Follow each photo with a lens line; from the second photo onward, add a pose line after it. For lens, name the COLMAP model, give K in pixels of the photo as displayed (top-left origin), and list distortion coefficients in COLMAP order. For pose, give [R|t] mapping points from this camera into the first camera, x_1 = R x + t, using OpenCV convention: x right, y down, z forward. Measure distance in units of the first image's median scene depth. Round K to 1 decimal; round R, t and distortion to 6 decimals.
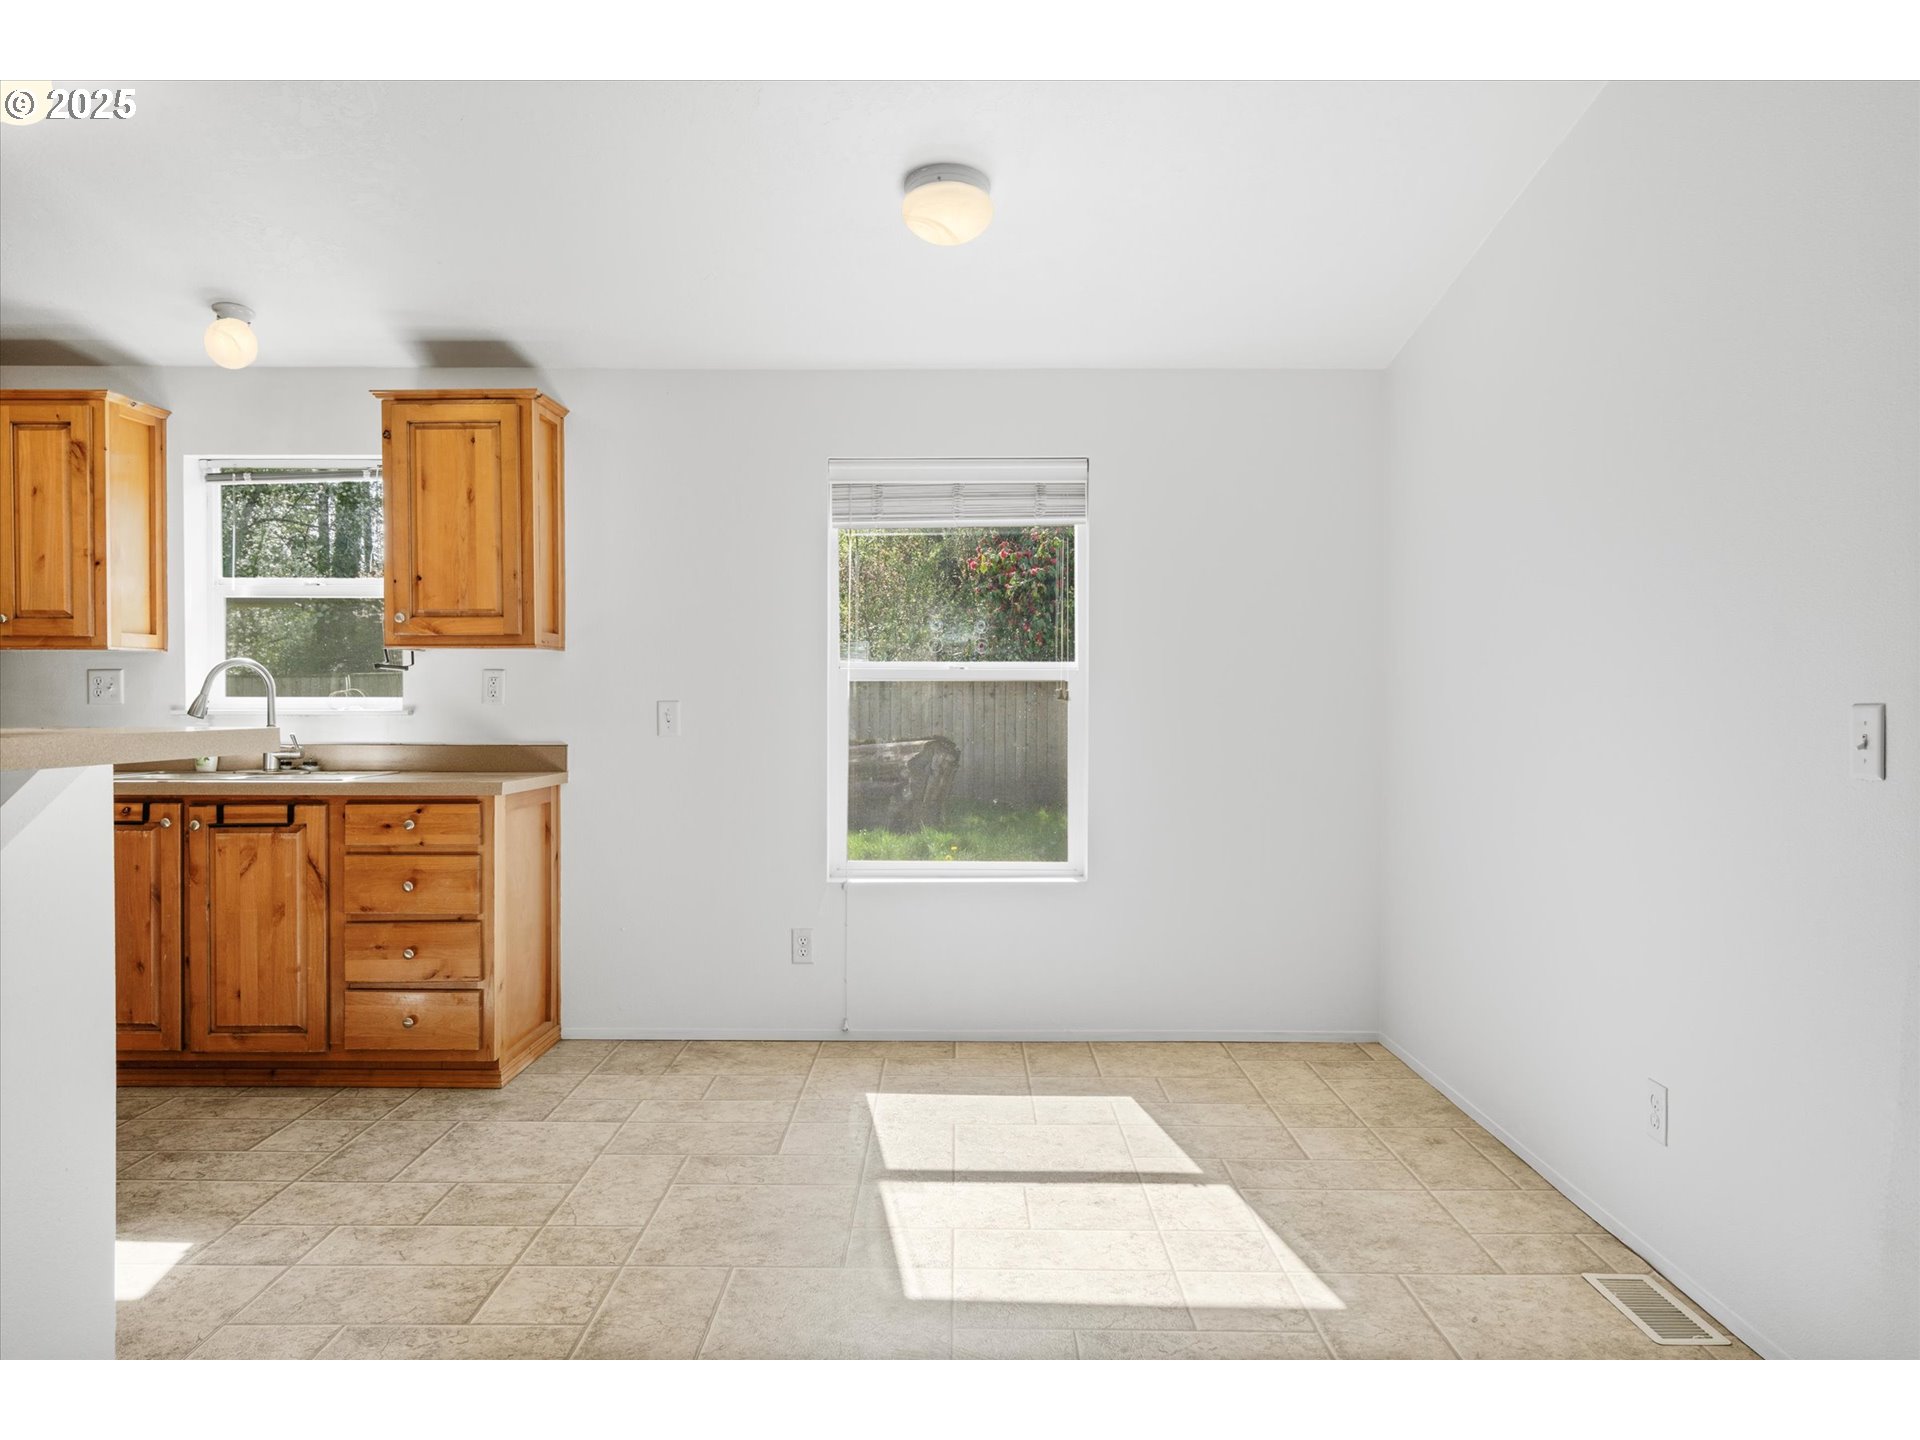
lens RADIAL K [[1295.0, 0, 941.9], [0, 1295.0, 708.7], [0, 0, 1]] dist [0.002912, 0.002226]
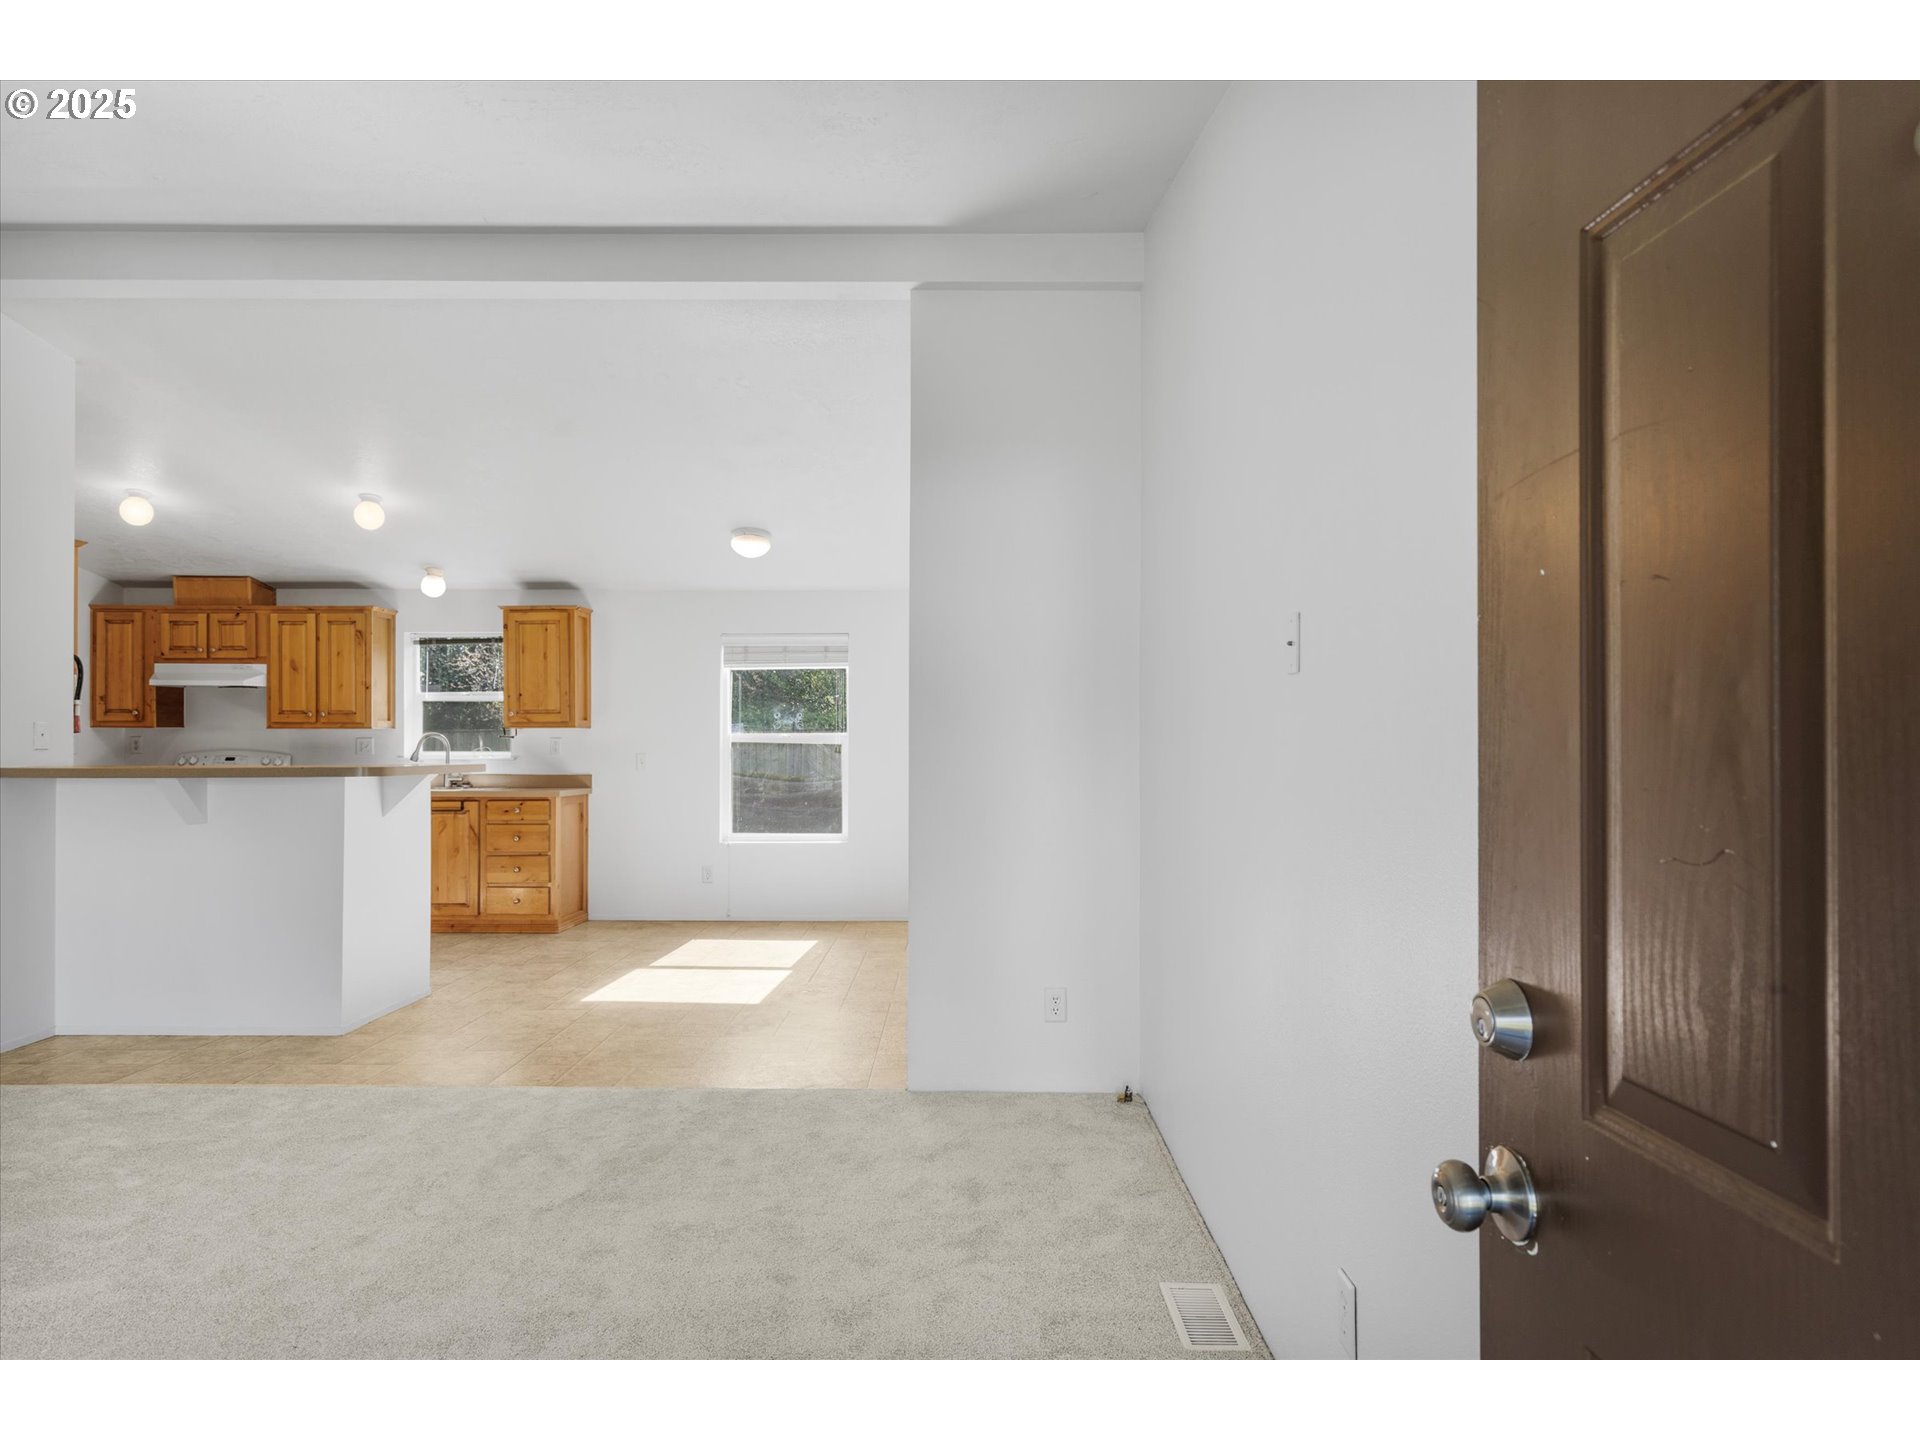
lens RADIAL K [[1151.5, 0, 957.9], [0, 1151.5, 731.5], [0, 0, 1]] dist [-0.000406, 0.000020]
pose [[0.999977, -0.000313, 0.006827, 0.294339], [0.000448, 0.999805, -0.019728, -0.004284], [-0.006819, 0.019731, 0.999782, -0.873793]]
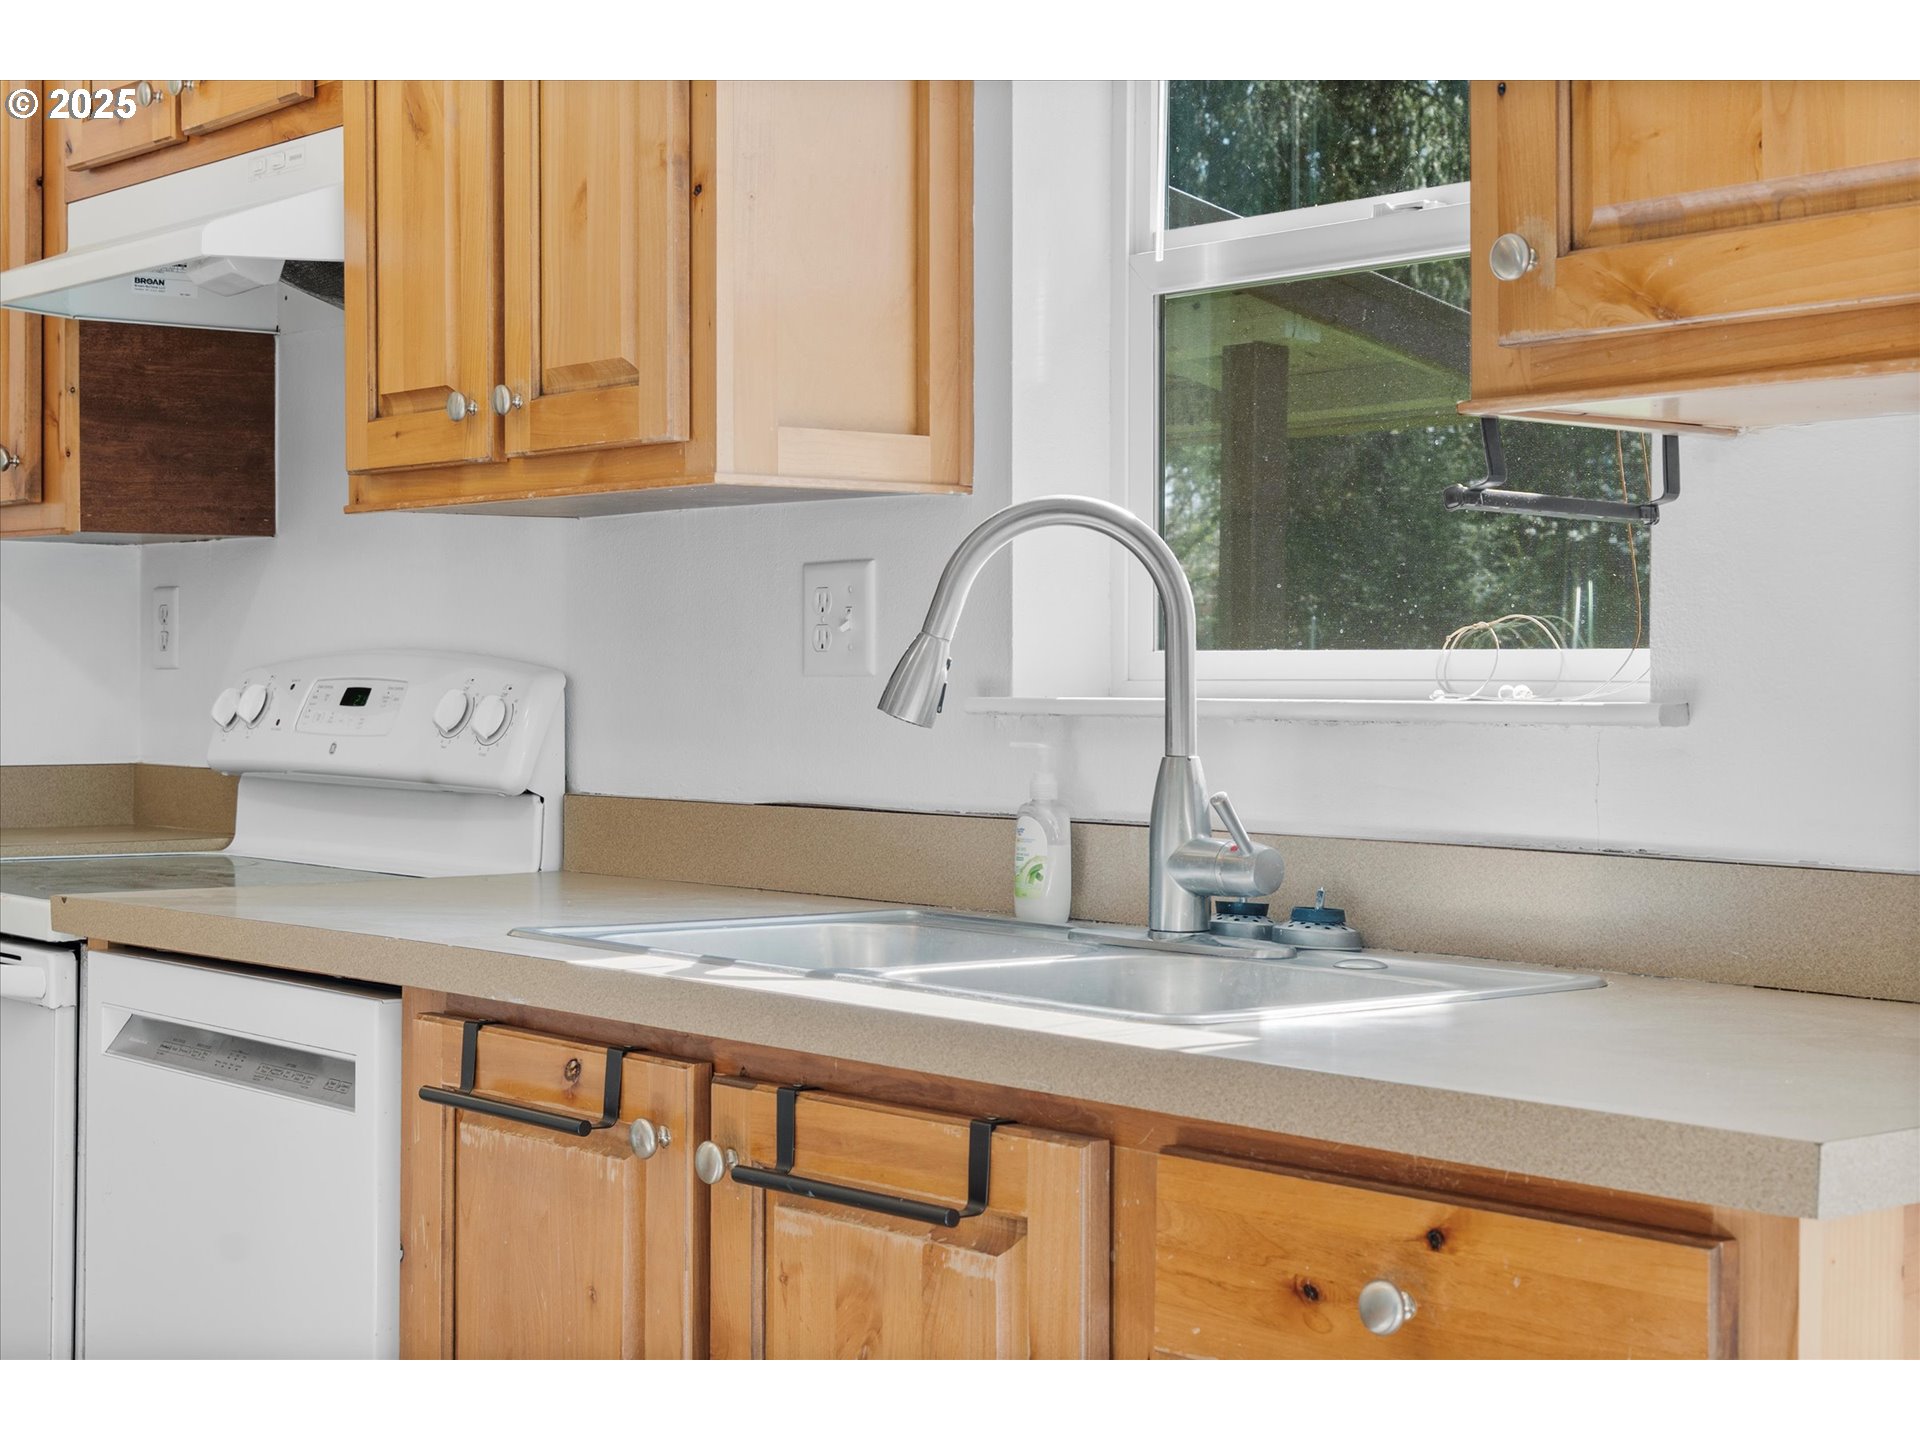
lens RADIAL K [[2863.5, 0, 960.1], [0, 2863.5, 678.7], [0, 0, 1]] dist [0.002229, -0.007665]
pose [[0.653401, 0.001265, -0.757011, -0.126607], [-0.010405, 0.999919, -0.007310, 0.001936], [0.756940, 0.012653, 0.653362, 0.629464]]
